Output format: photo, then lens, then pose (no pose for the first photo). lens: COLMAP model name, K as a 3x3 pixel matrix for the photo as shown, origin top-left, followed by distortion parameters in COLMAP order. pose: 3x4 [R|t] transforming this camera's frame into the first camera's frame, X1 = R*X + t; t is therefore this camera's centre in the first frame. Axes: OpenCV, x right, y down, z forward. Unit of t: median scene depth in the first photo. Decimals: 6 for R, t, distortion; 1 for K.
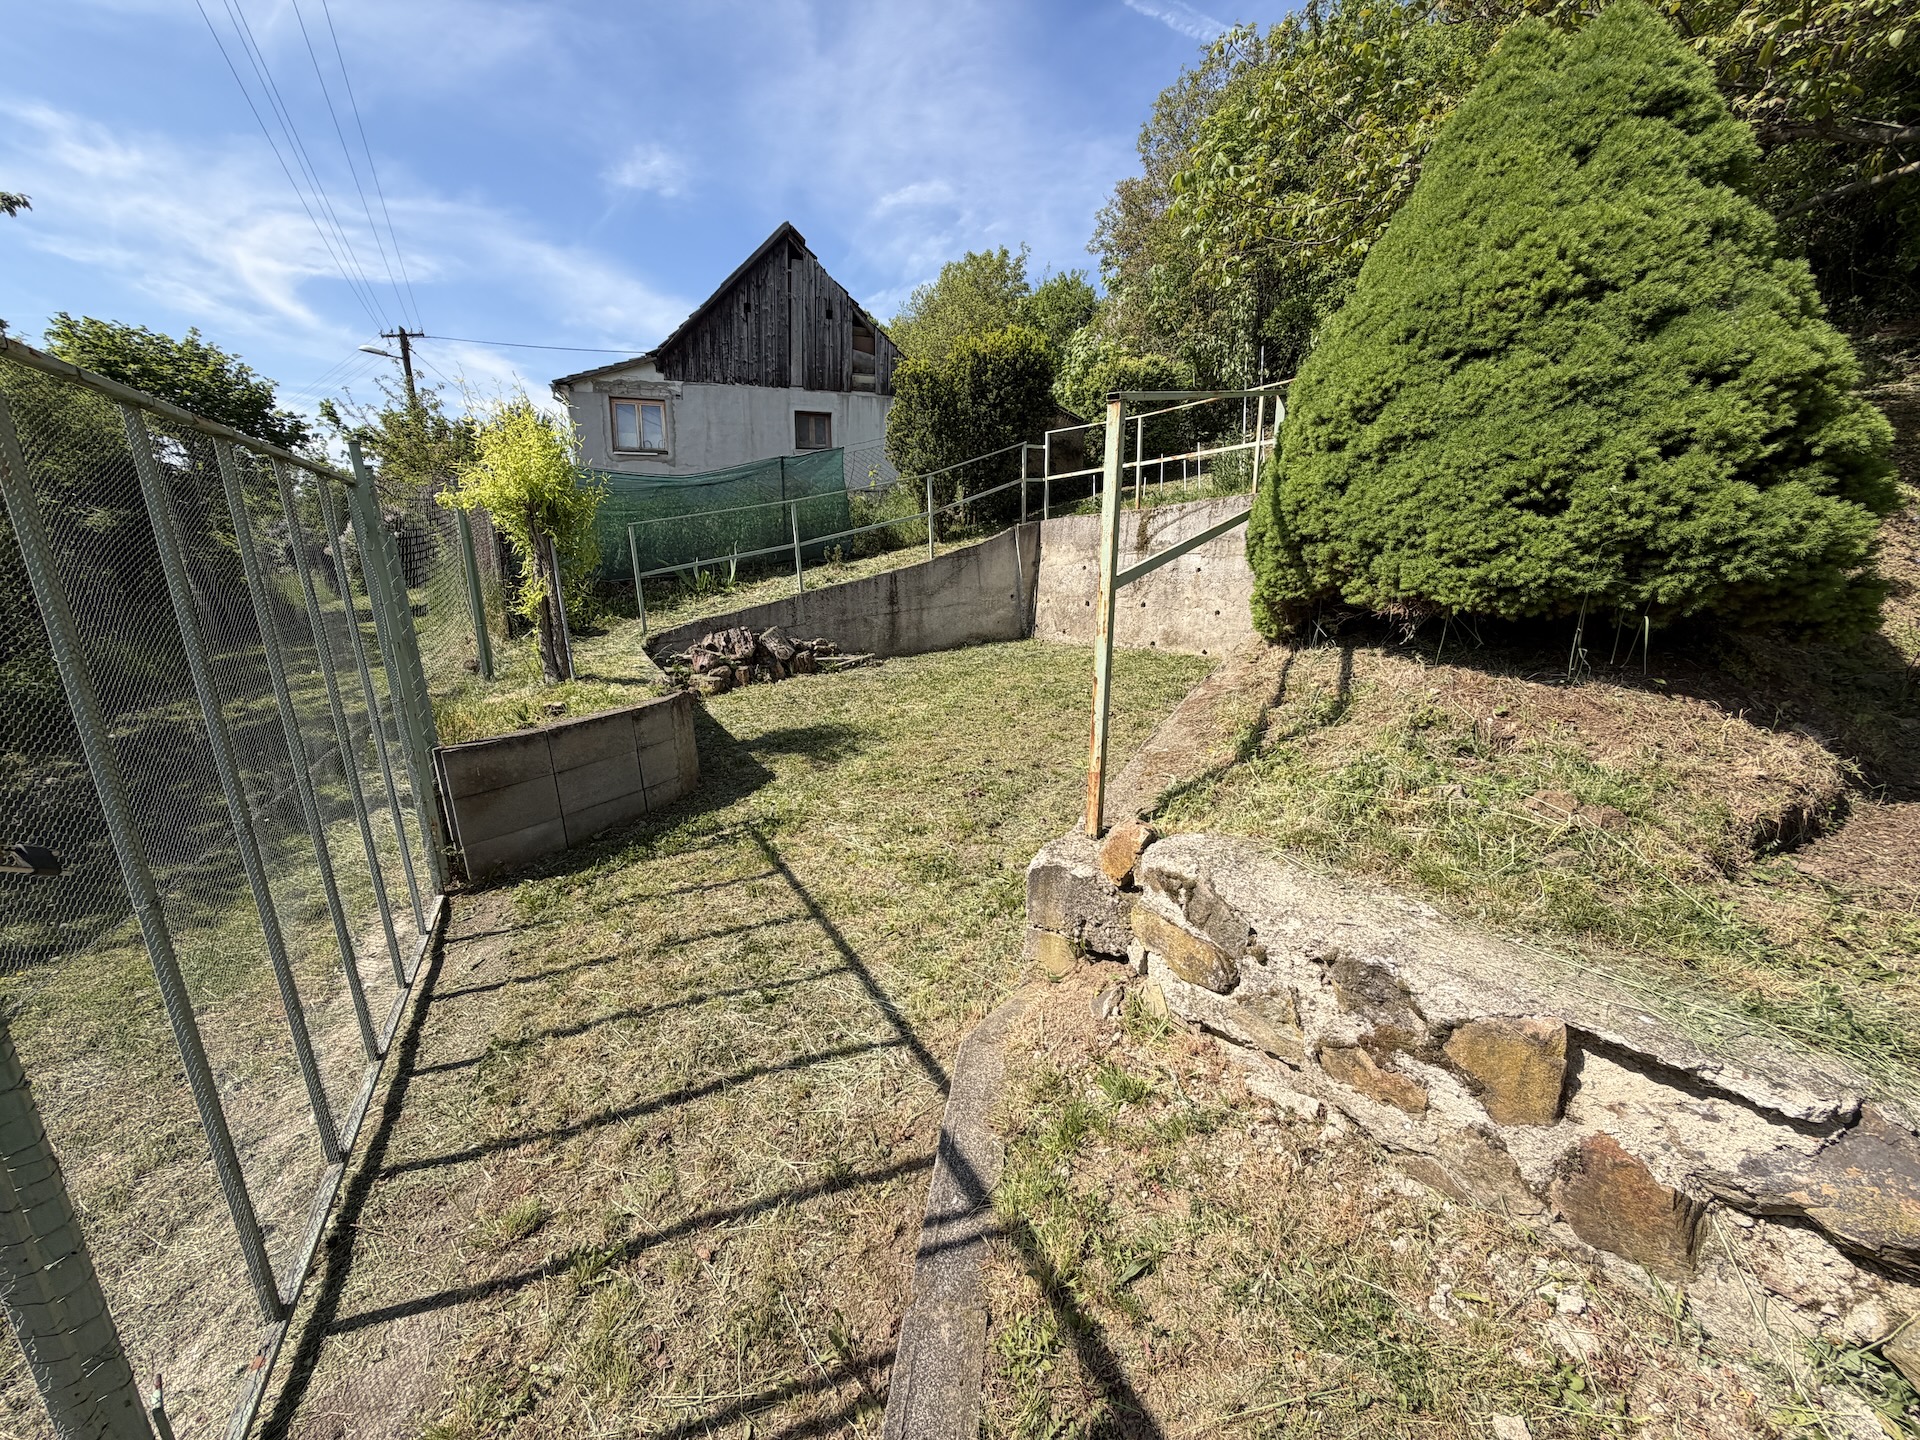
lens RADIAL K [[772.9, 0, 926.8], [0, 772.9, 746.9], [0, 0, 1]] dist [0.001305, -0.000099]
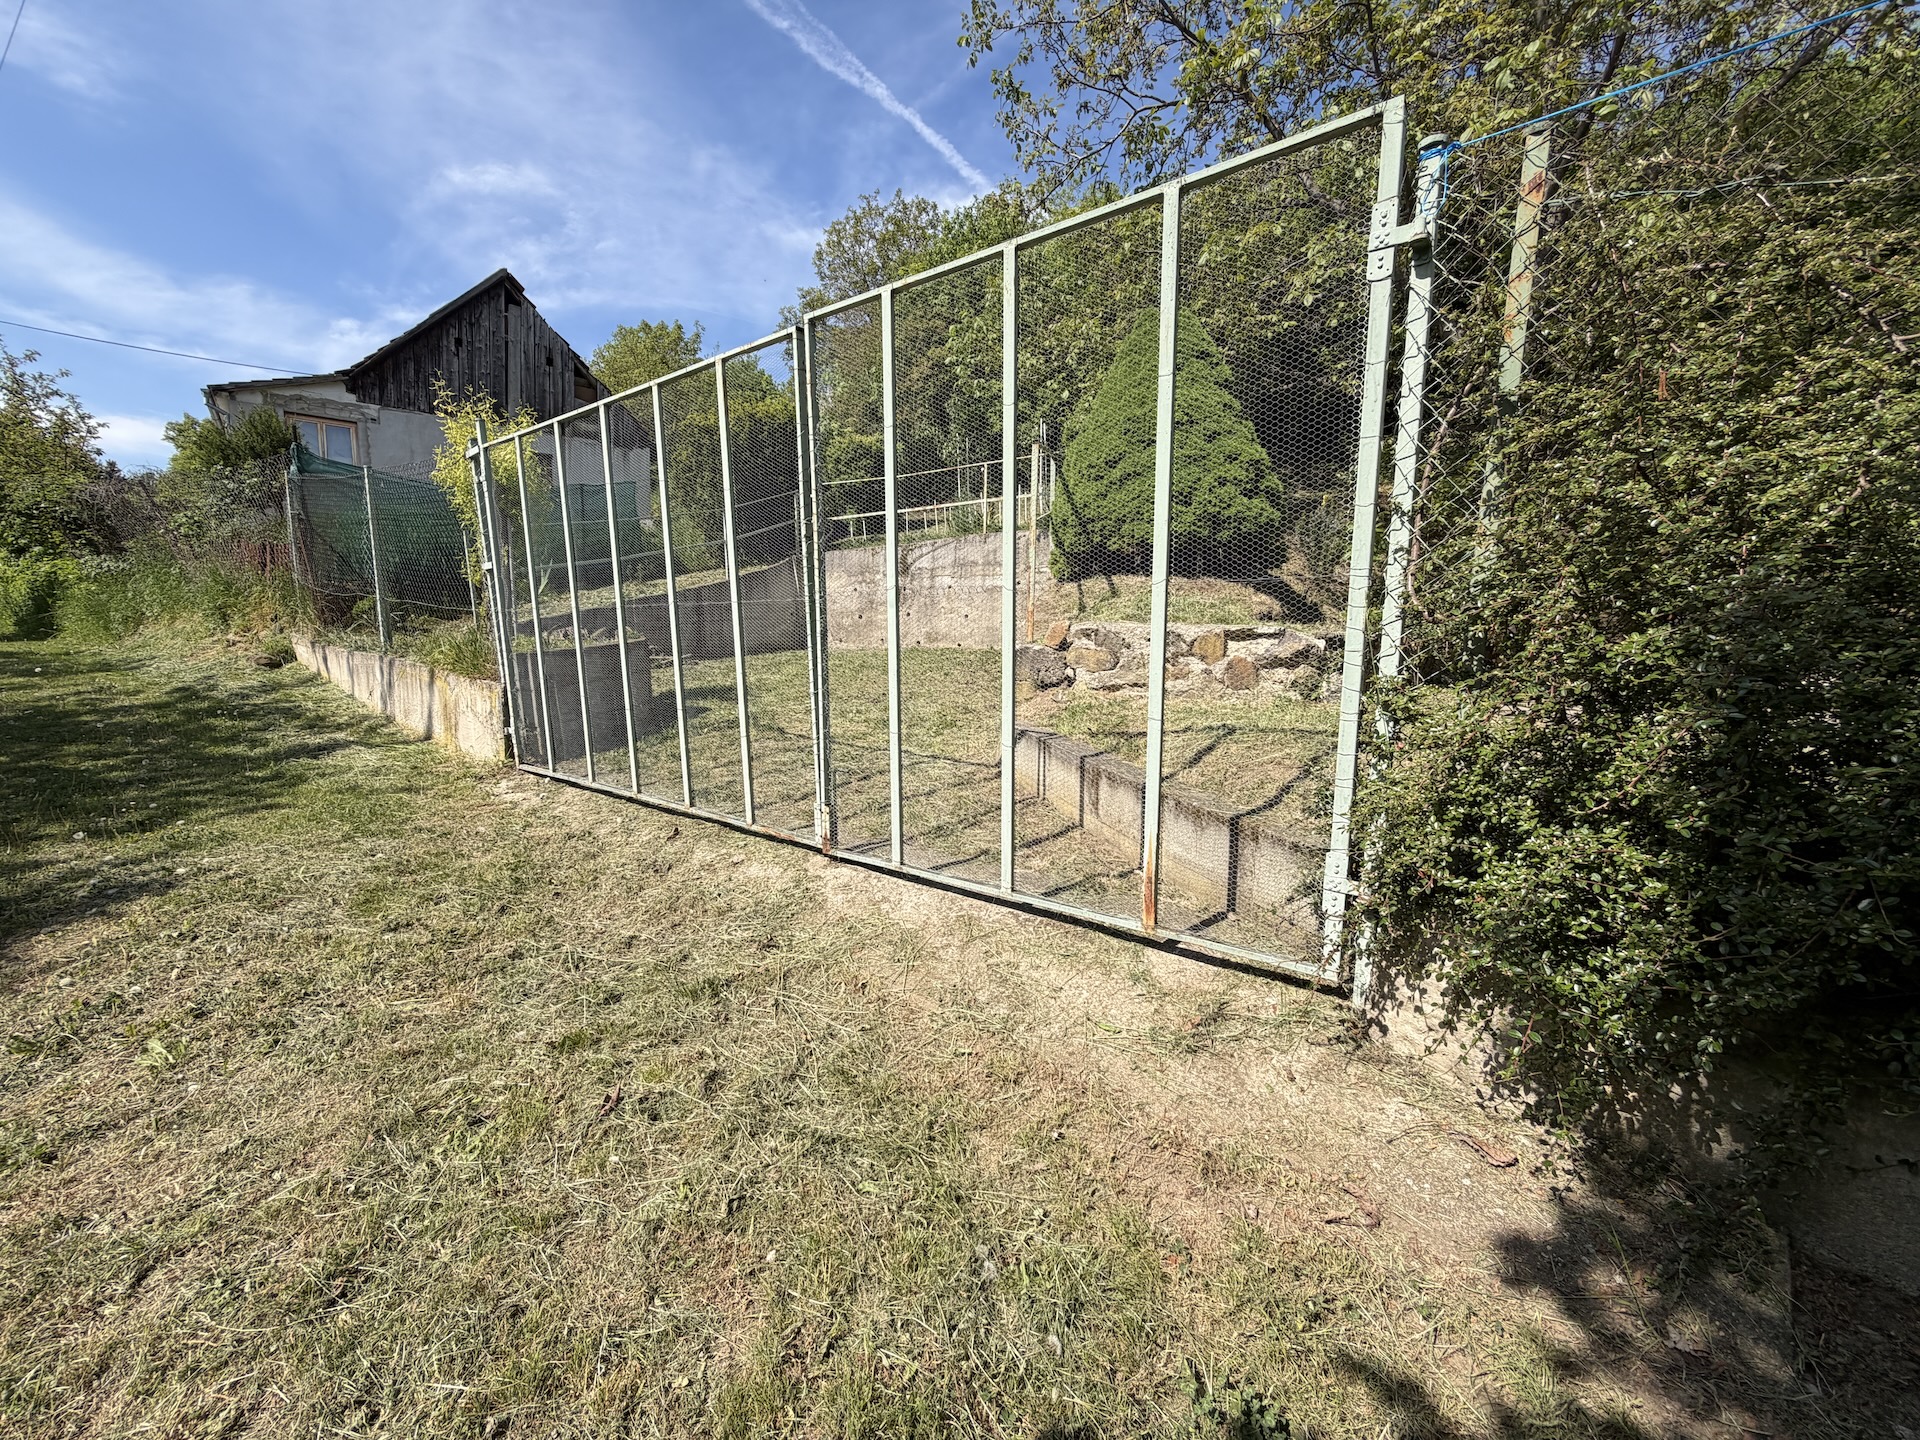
lens RADIAL K [[772.9, 0, 926.8], [0, 772.9, 746.9], [0, 0, 1]] dist [0.001305, -0.000099]
pose [[0.914774, -0.045737, 0.401369, -0.797122], [0.079166, 0.994601, -0.067092, 0.456061], [-0.396134, 0.093149, 0.913456, -0.700137]]
